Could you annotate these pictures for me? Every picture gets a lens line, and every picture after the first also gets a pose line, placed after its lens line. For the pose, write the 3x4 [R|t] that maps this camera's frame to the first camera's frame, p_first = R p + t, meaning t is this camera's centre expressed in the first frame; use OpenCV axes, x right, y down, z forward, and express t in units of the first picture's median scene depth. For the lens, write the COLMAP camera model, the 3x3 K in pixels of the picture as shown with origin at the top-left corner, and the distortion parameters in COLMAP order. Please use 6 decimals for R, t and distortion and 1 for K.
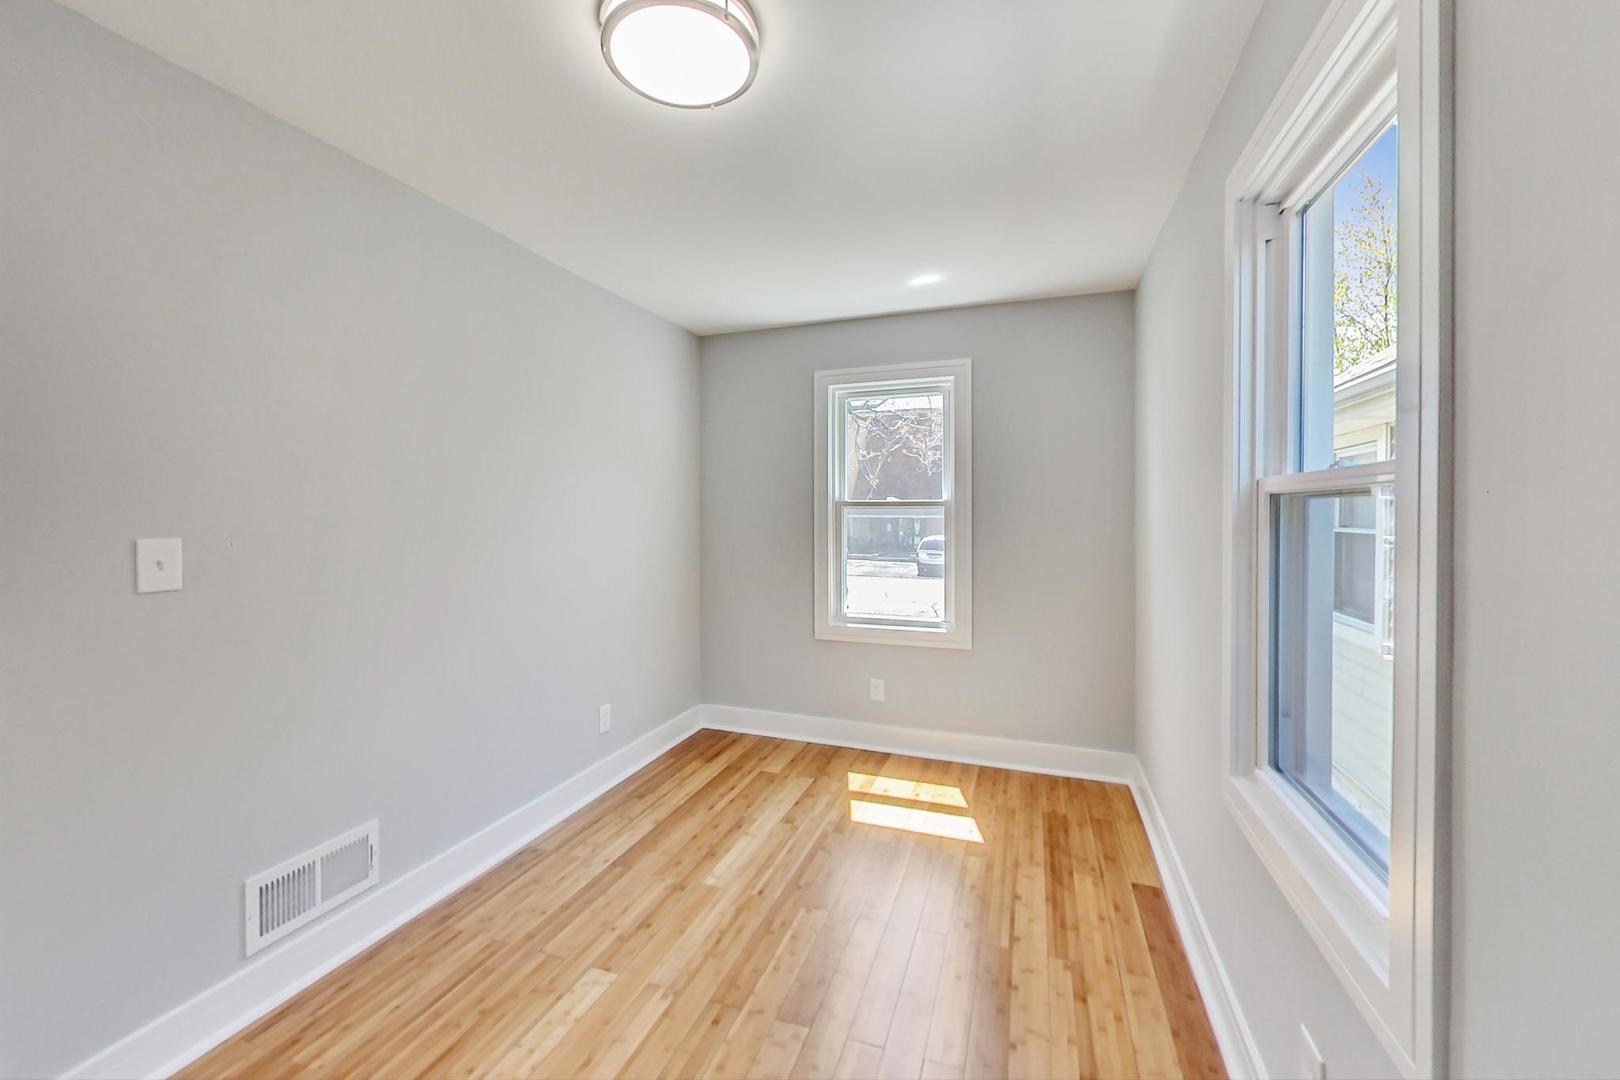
lens RADIAL K [[628.2, 0, 813.7], [0, 628.2, 518.2], [0, 0, 1]] dist [-0.003125, 0.000131]
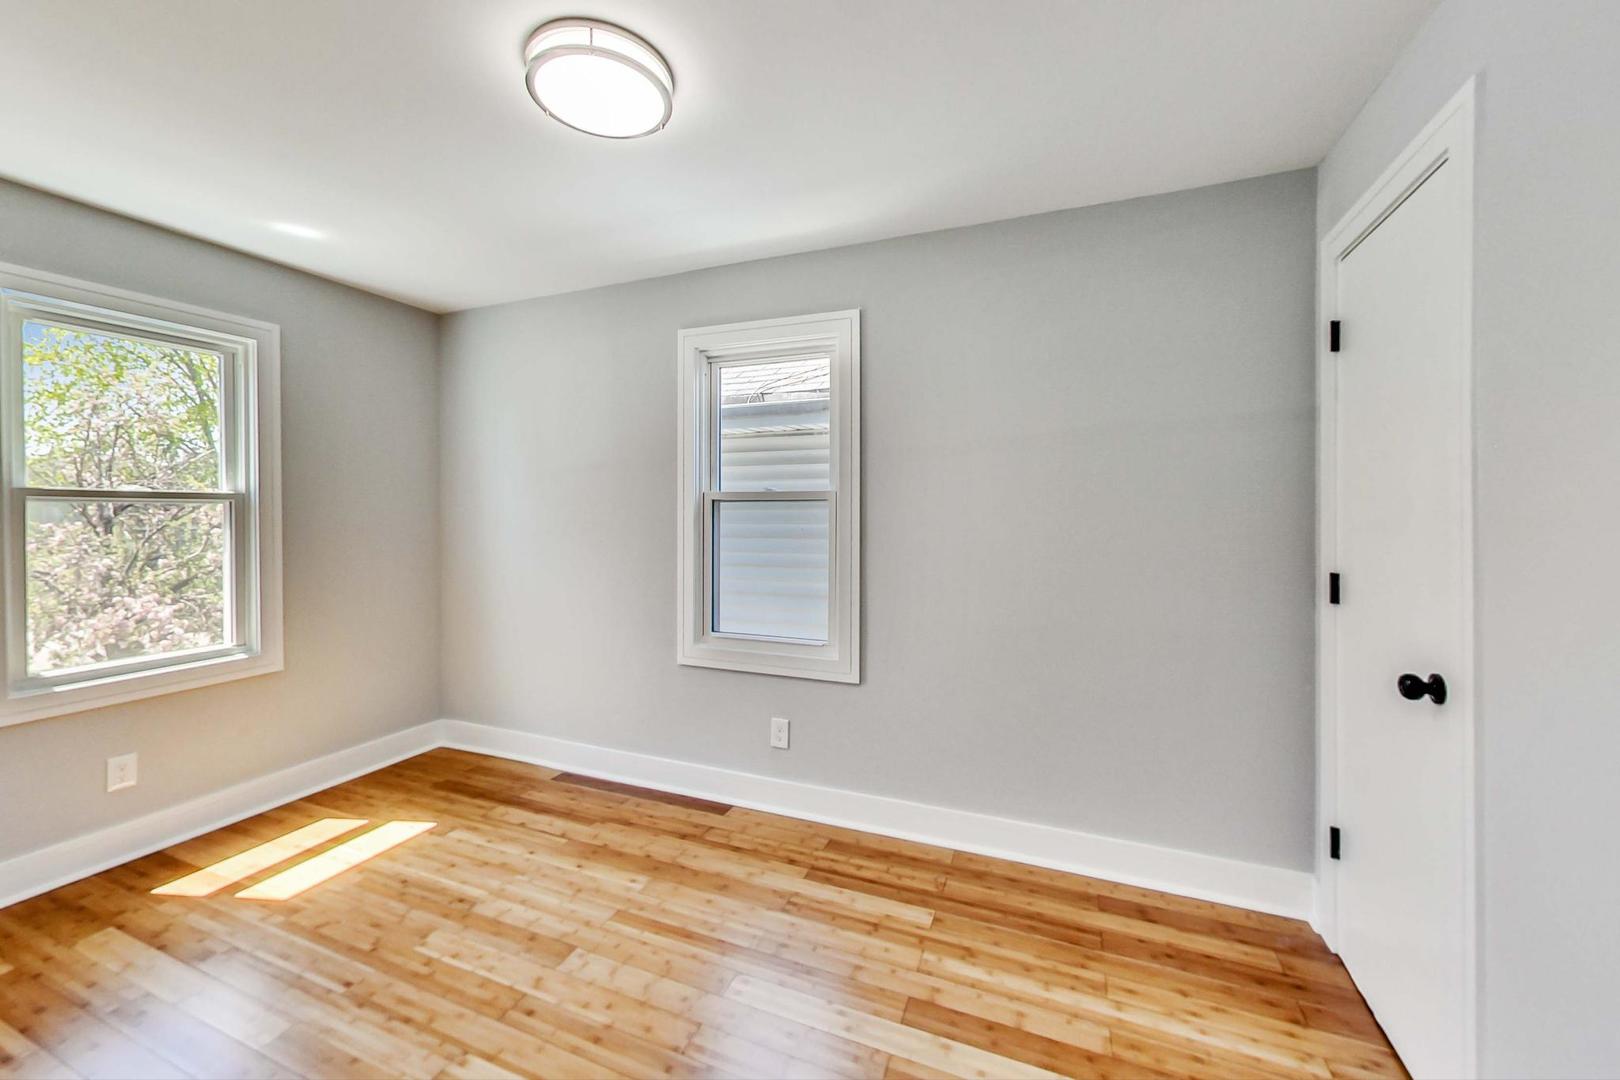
lens RADIAL K [[628.2, 0, 813.9], [0, 628.2, 520.5], [0, 0, 1]] dist [-0.003125, 0.000131]
pose [[0.041744, -0.014392, 0.999025, -0.645383], [0.007835, 0.999870, 0.014077, 0.001350], [-0.999098, 0.007240, 0.041851, 0.283728]]
